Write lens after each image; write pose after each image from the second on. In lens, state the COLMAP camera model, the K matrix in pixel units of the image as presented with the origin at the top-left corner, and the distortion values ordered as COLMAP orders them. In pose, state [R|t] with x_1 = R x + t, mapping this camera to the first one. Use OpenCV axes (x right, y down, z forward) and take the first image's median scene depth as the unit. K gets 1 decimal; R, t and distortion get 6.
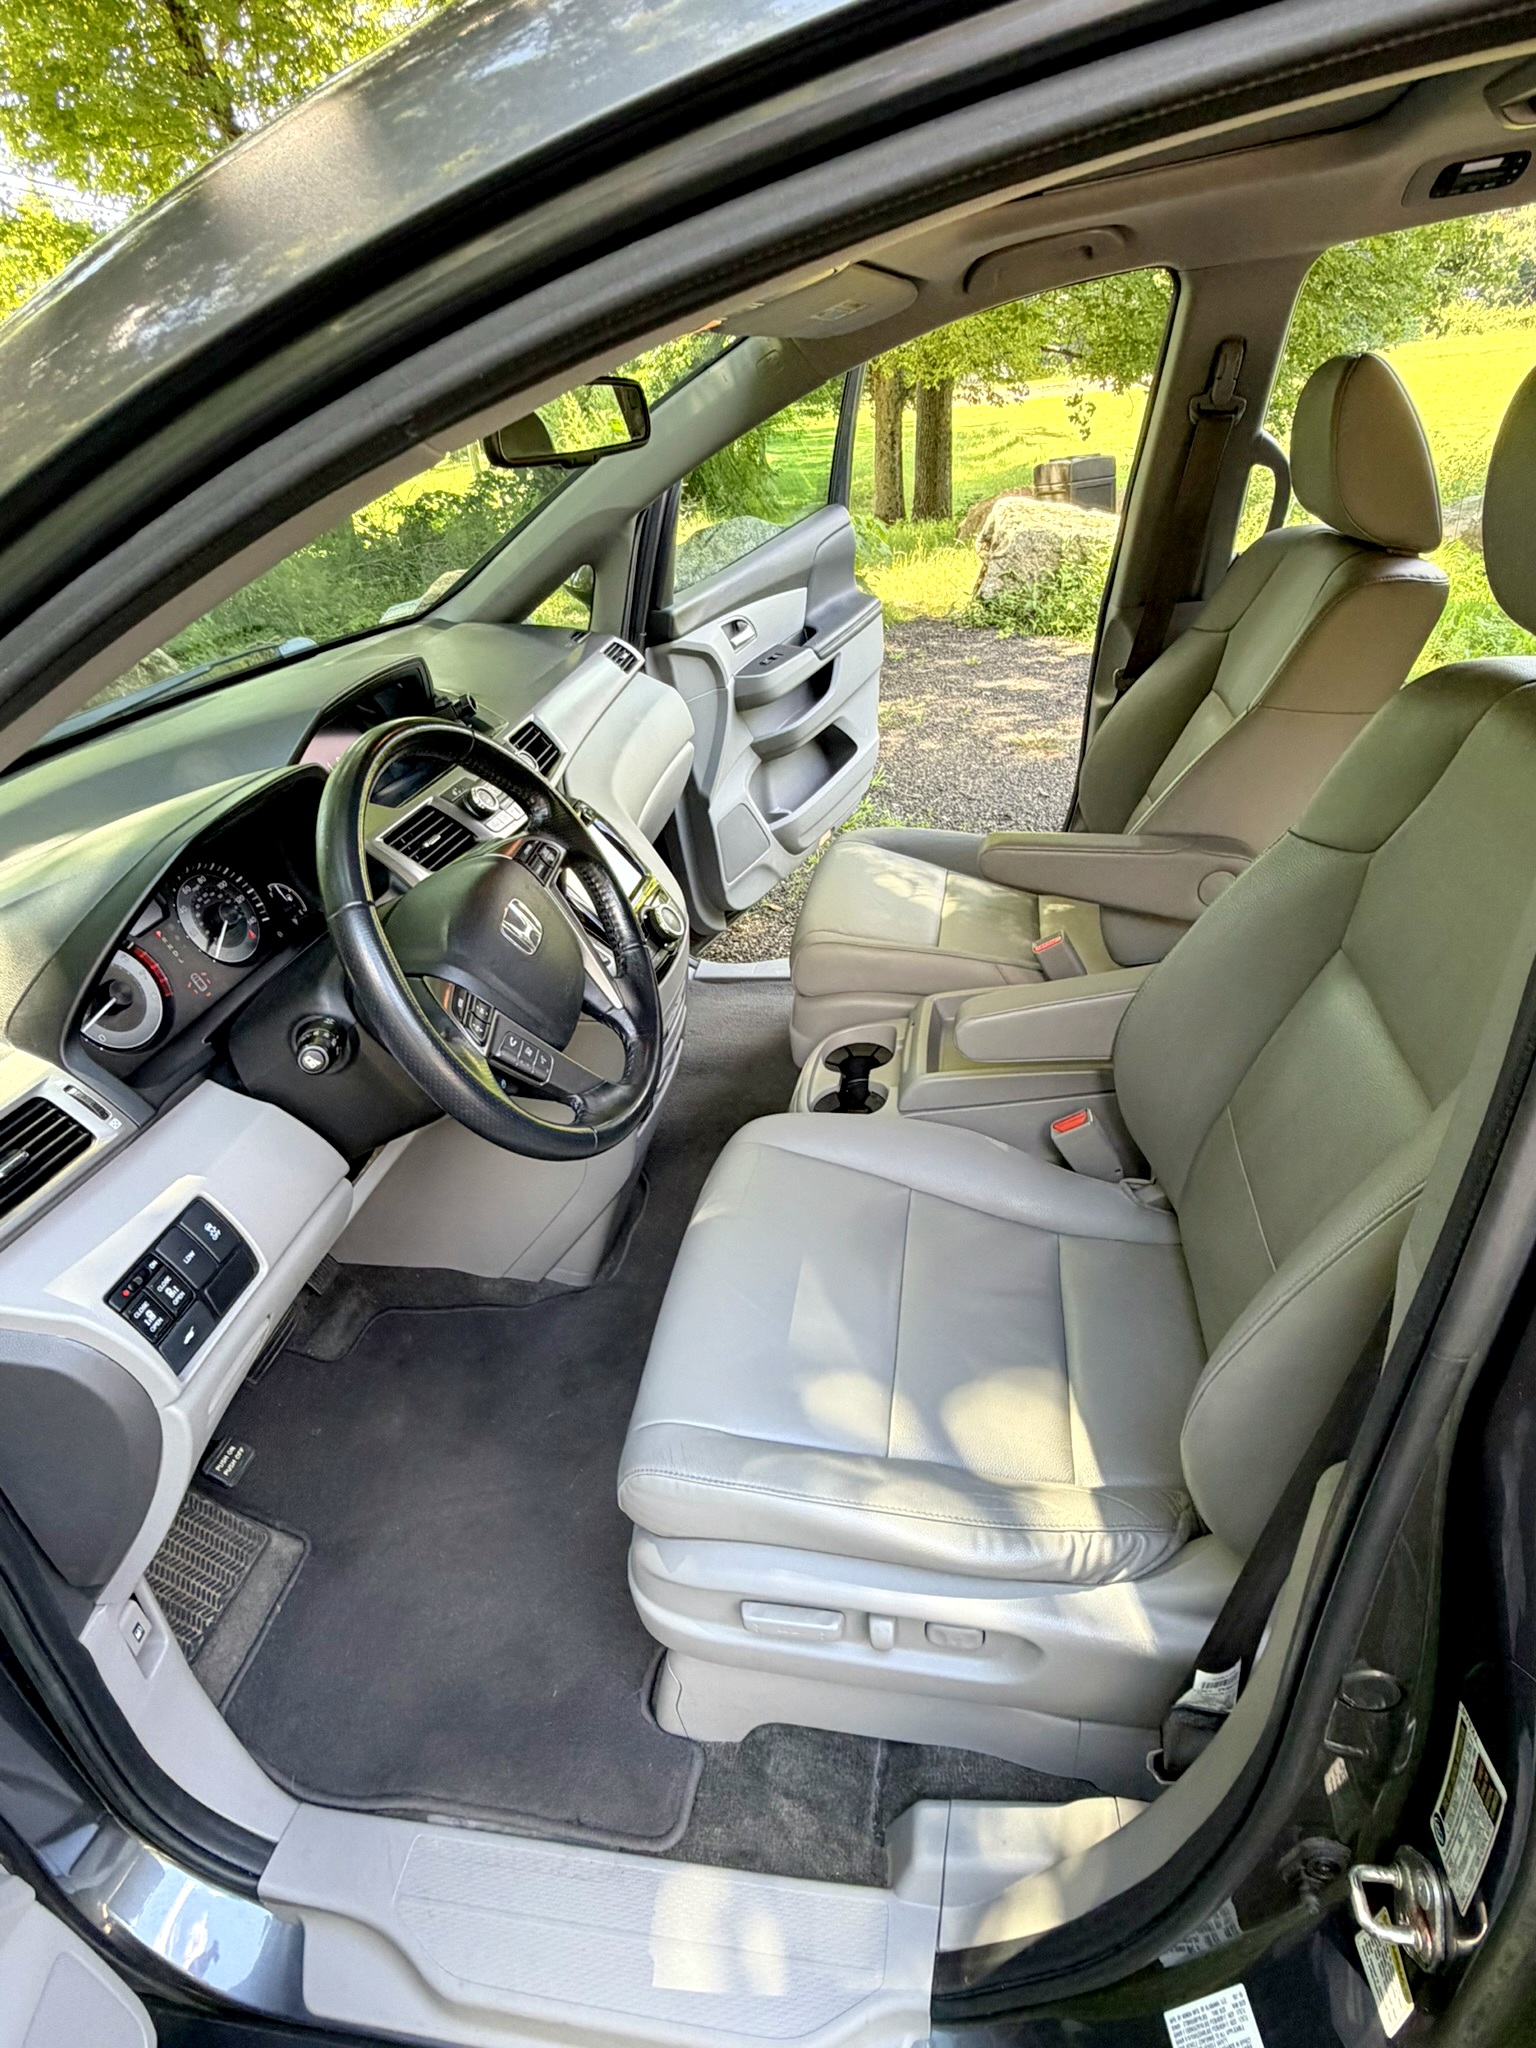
lens RADIAL K [[1123.9, 0, 806.5], [0, 1123.9, 1035.6], [0, 0, 1]] dist [-0.000876, 0.000774]
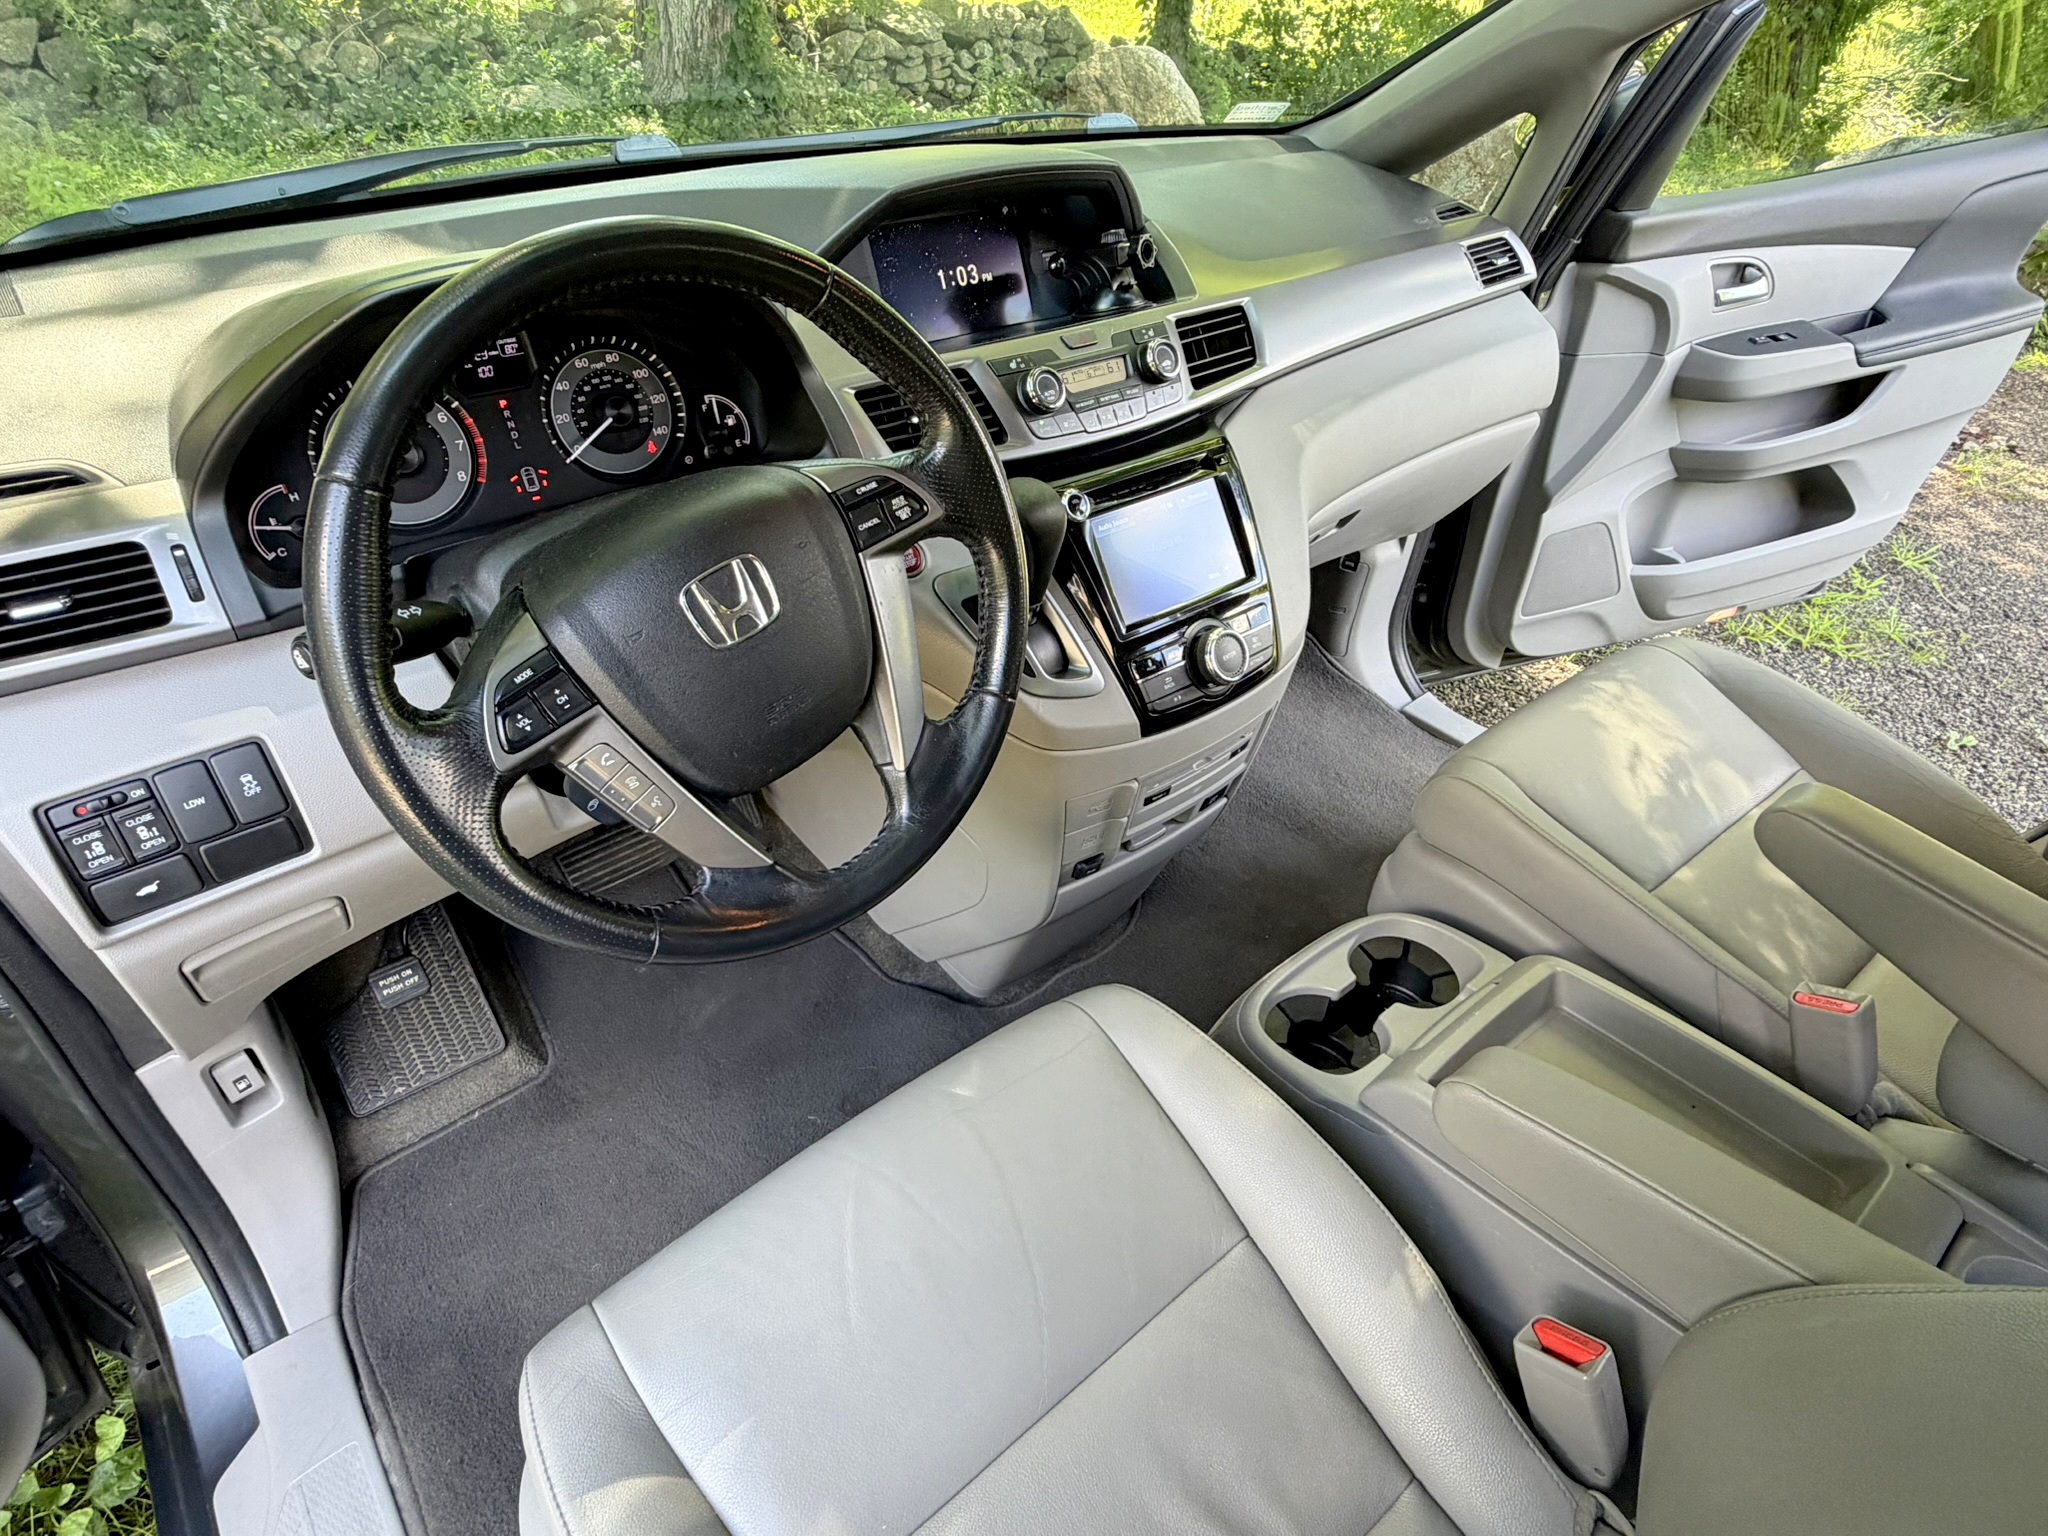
lens RADIAL K [[1123.9, 0, 1031.9], [0, 1123.9, 779.9], [0, 0, 1]] dist [-0.000876, 0.000774]
pose [[0.729719, 0.512306, -0.452827, 0.092169], [-0.437546, 0.858795, 0.266505, -0.111891], [0.525417, 0.003658, 0.850837, 0.242311]]
